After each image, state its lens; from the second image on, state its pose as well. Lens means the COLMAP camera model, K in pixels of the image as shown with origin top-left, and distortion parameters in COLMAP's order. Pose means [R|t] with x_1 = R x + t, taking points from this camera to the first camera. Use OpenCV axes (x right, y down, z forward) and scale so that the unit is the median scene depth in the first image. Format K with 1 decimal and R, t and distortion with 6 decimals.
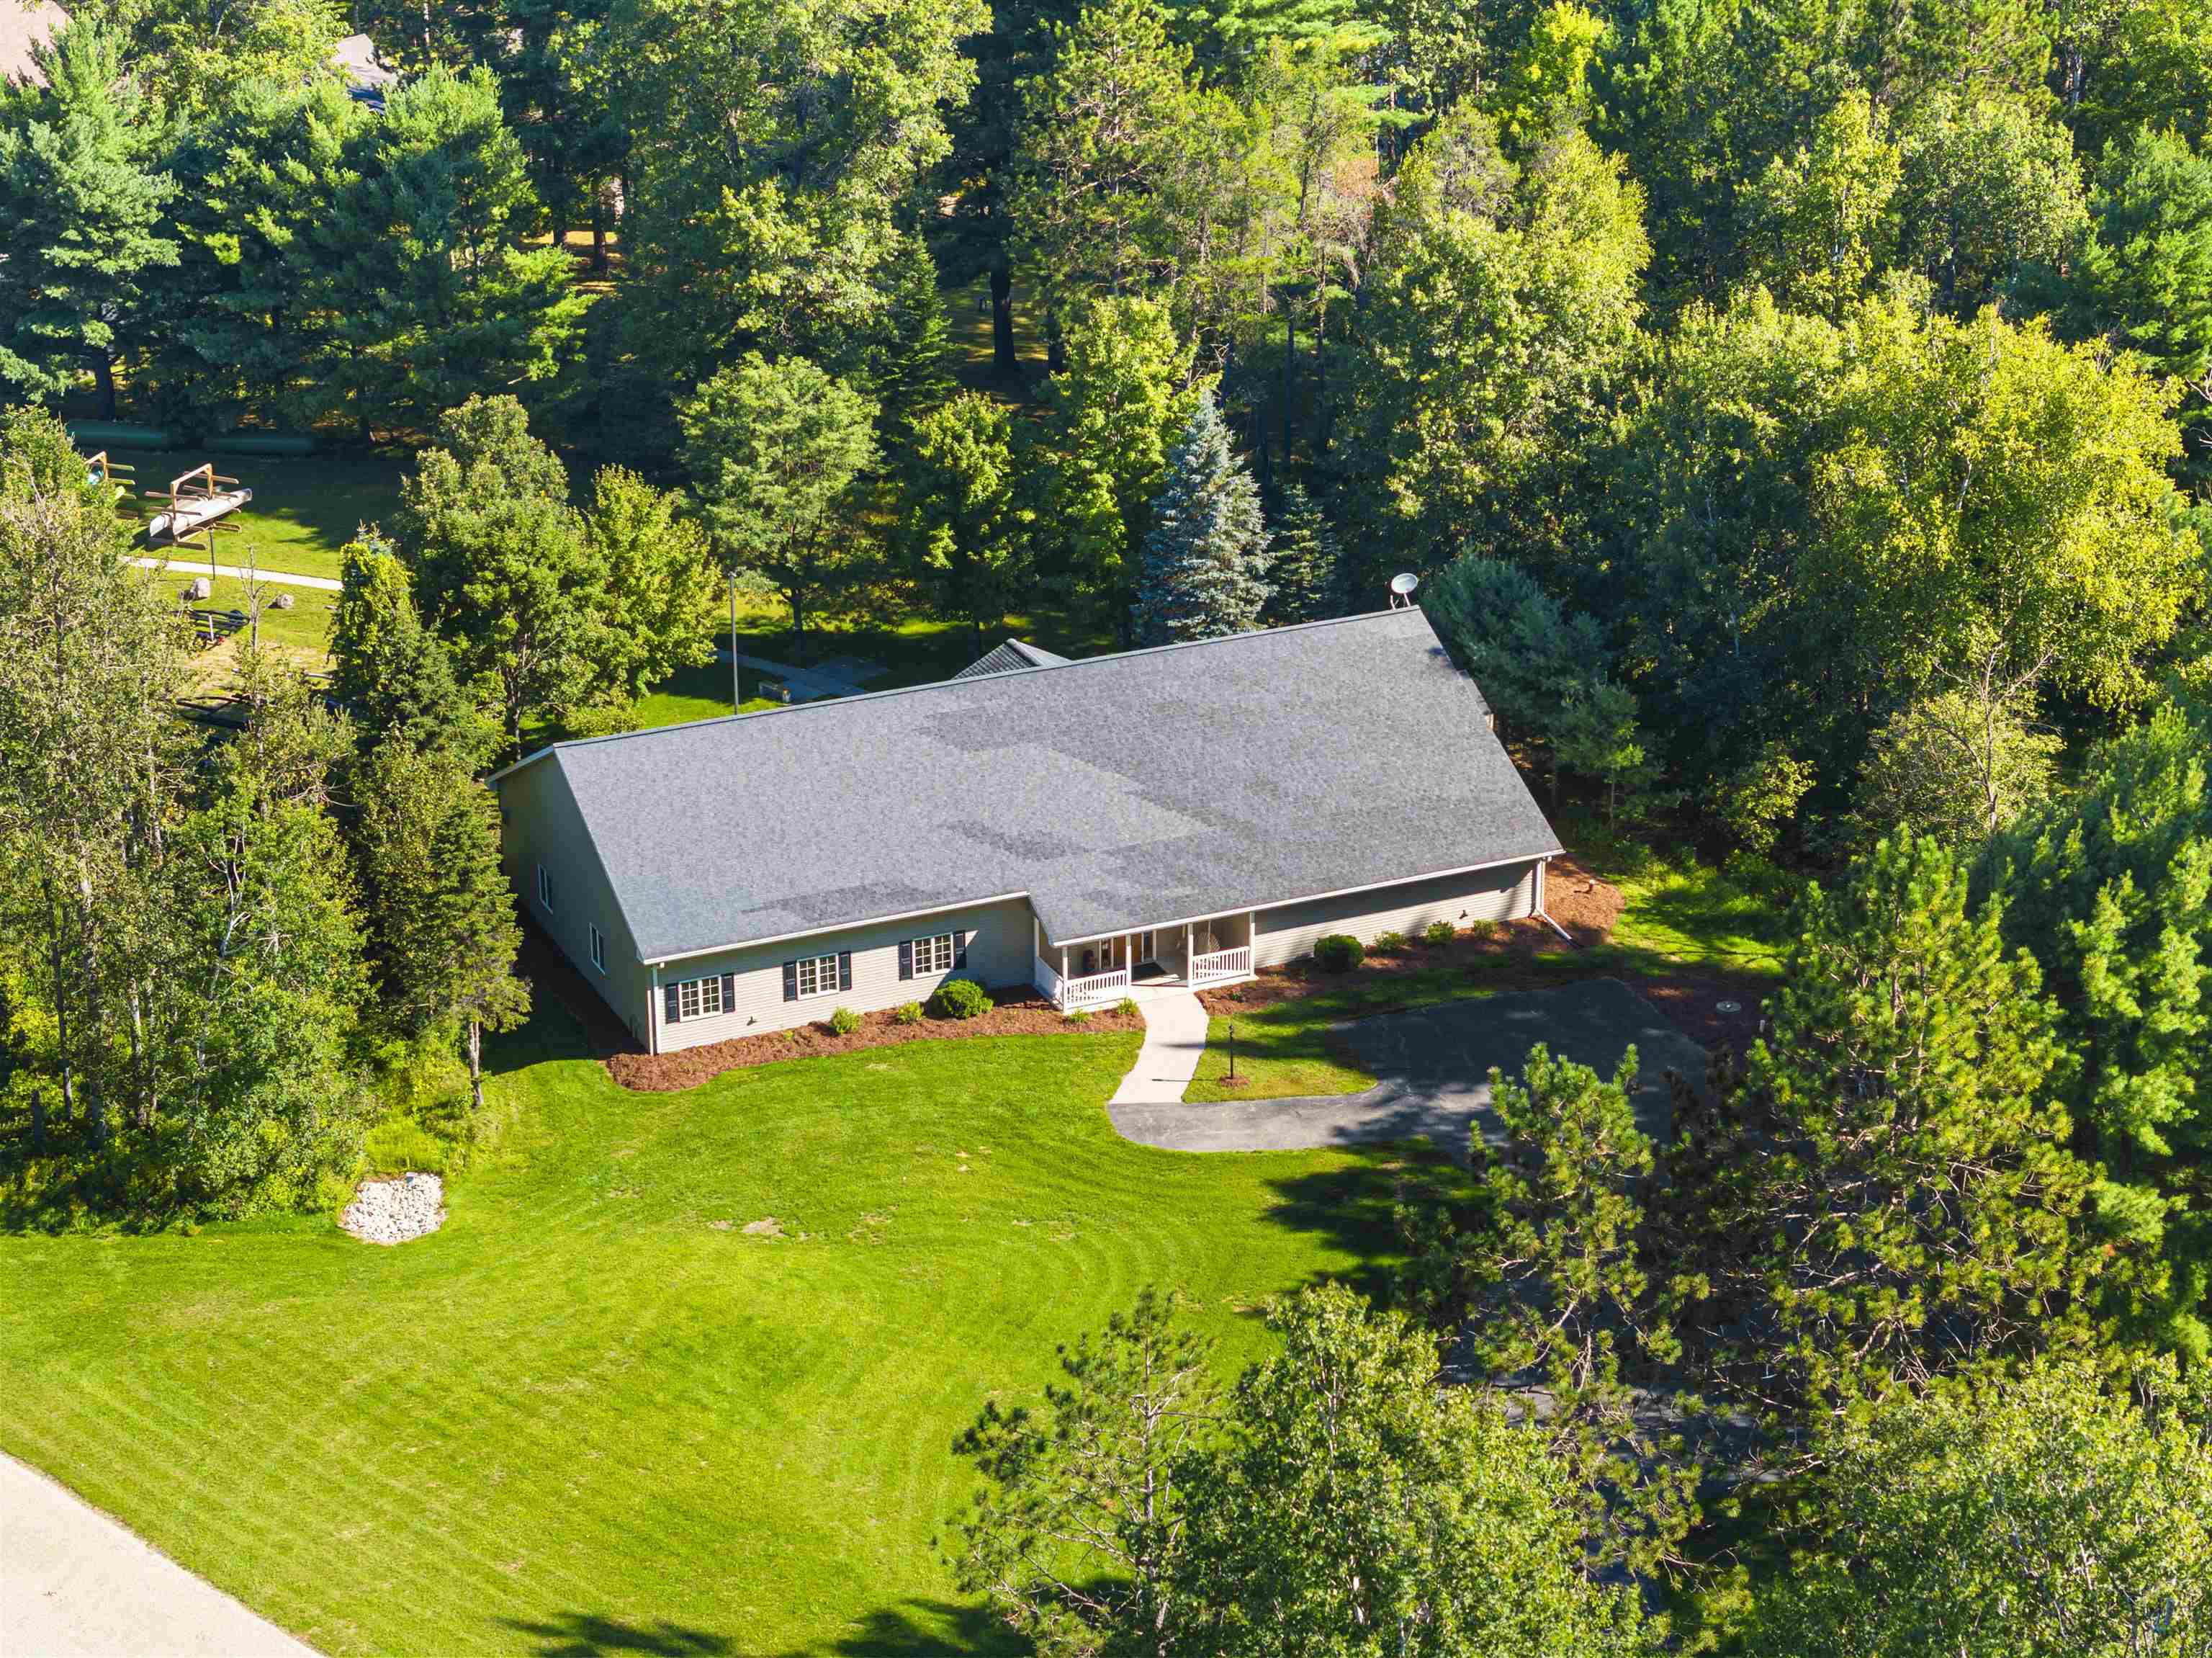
lens RADIAL K [[4408.3, 0, 1107.0], [0, 4408.3, 966.6], [0, 0, 1]] dist [-0.121586, 0.232395]
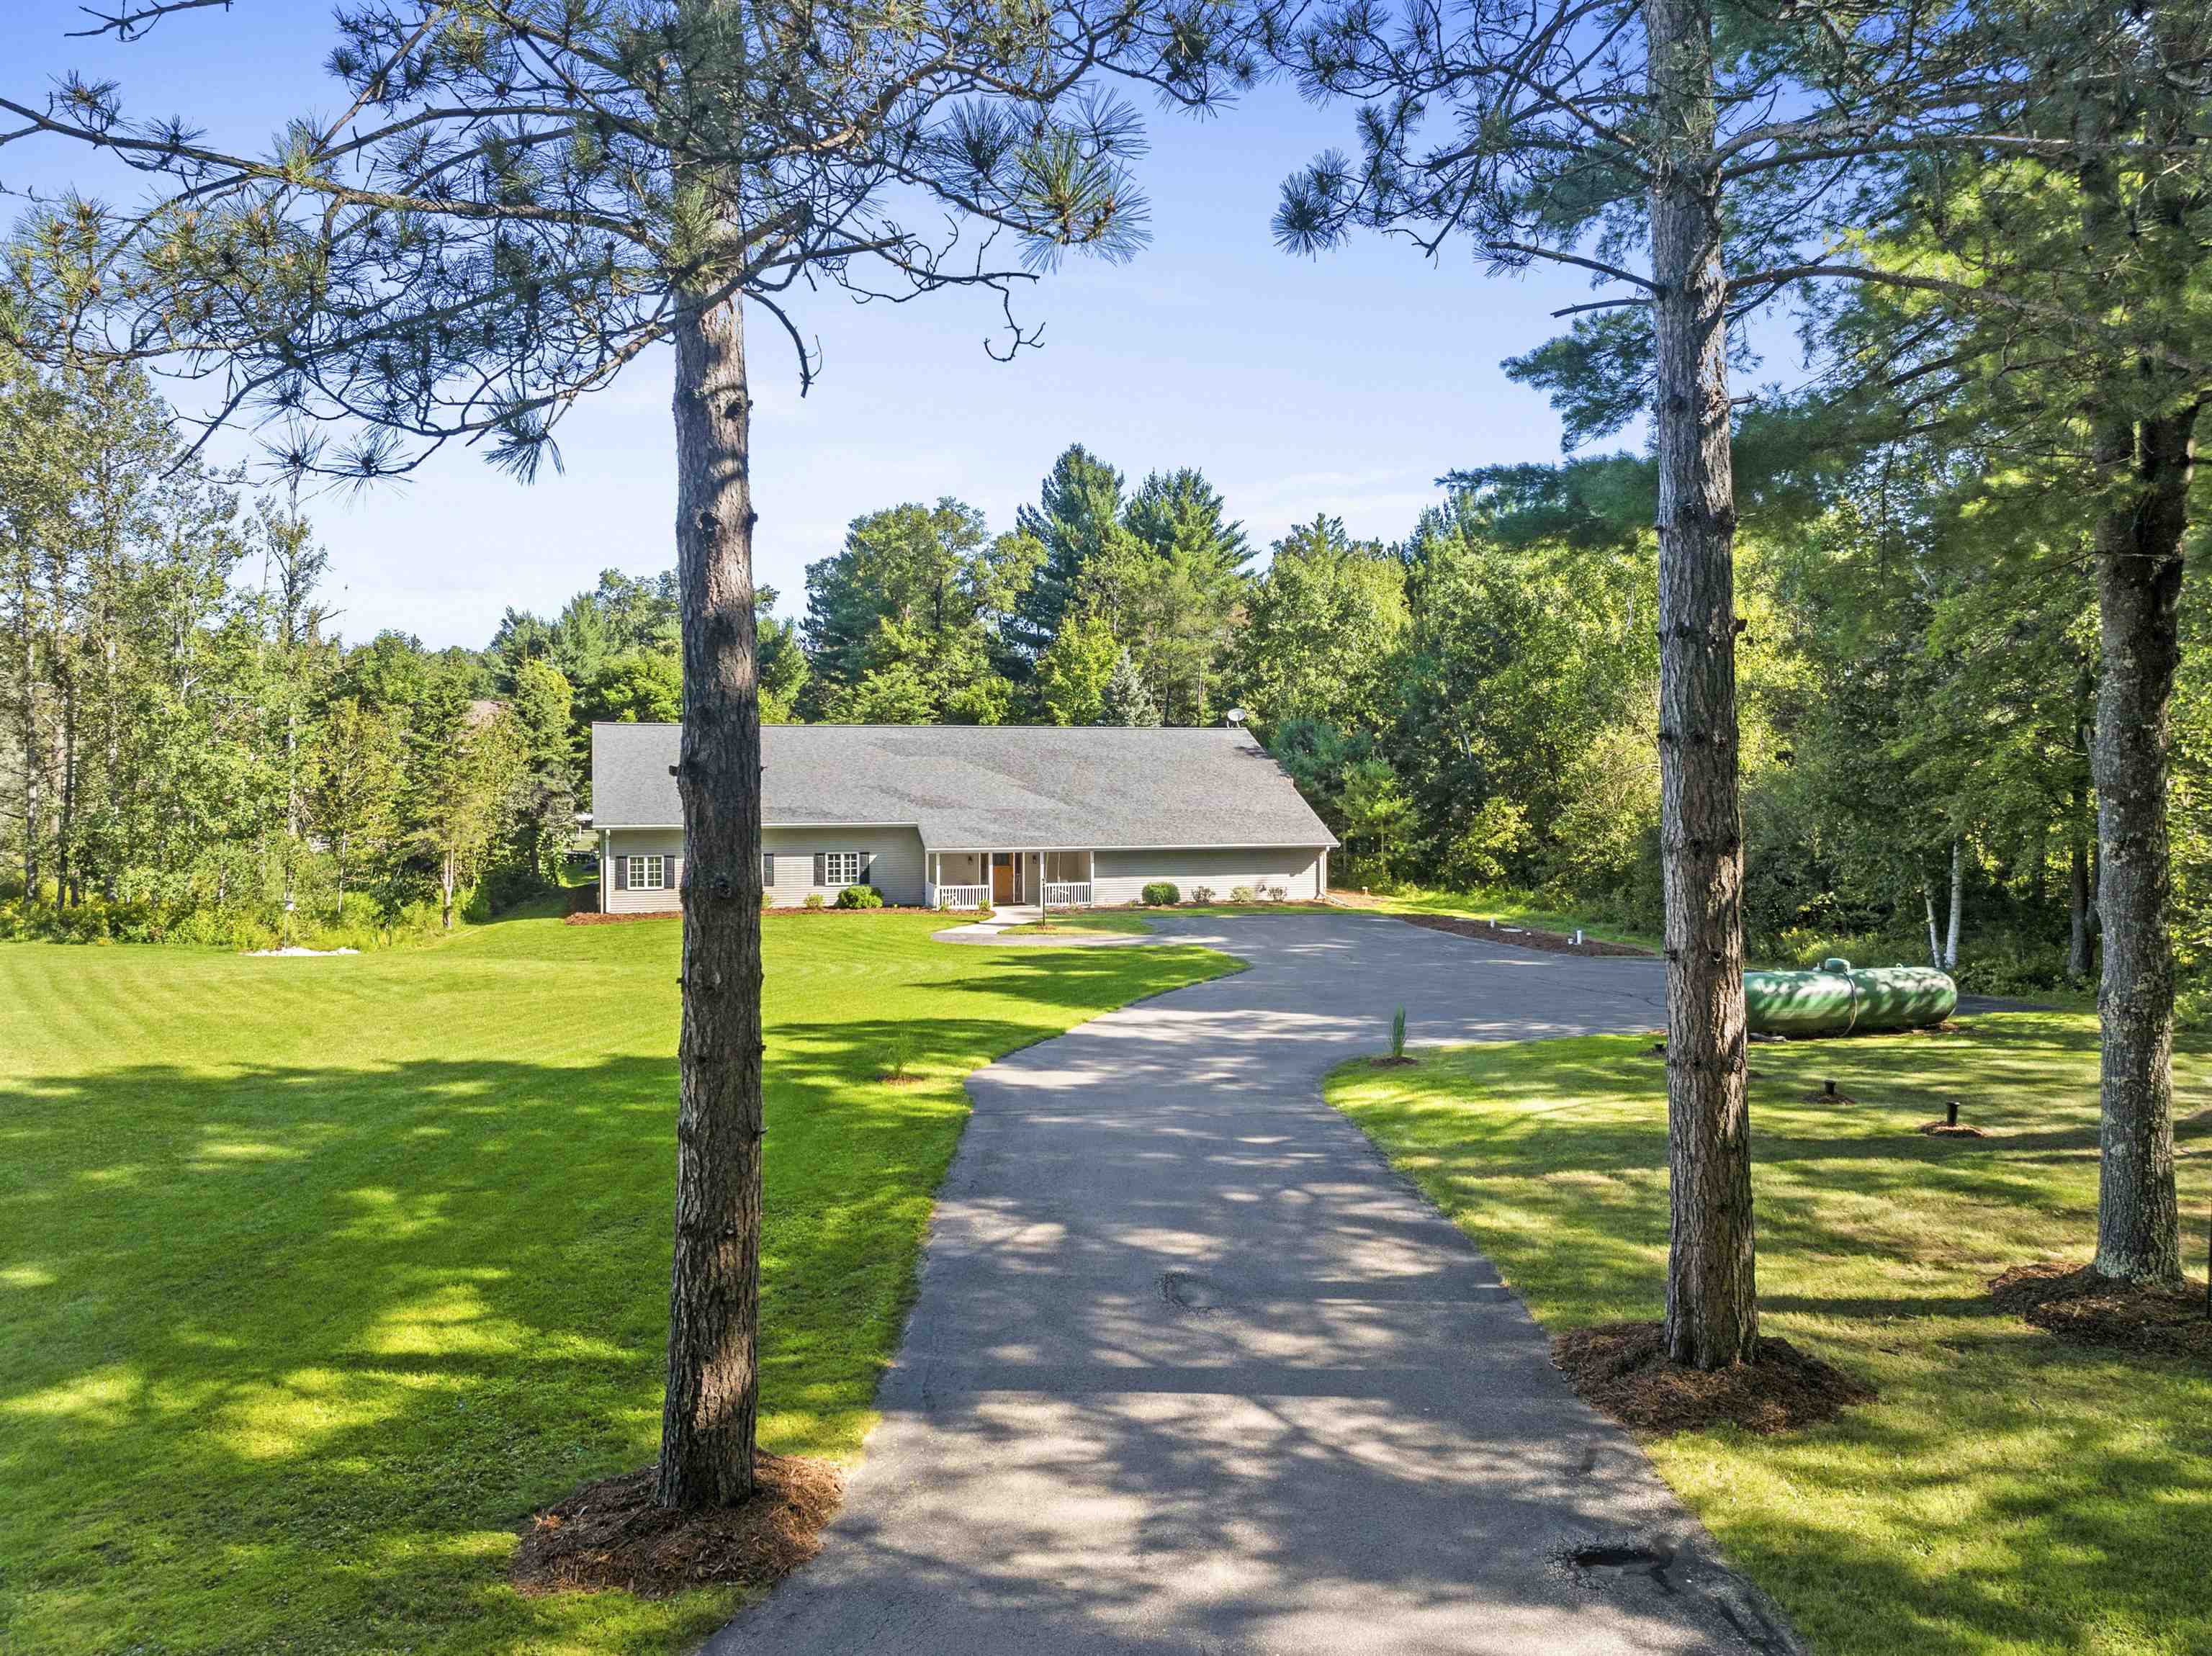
lens RADIAL K [[1576.4, 0, 1094.4], [0, 1576.4, 756.6], [0, 0, 1]] dist [0.009053, -0.074093]
pose [[0.992901, 0.005250, -0.118826, 0.087011], [-0.052872, 0.914375, -0.401401, 0.145489], [0.106544, 0.404834, 0.908162, 0.550831]]
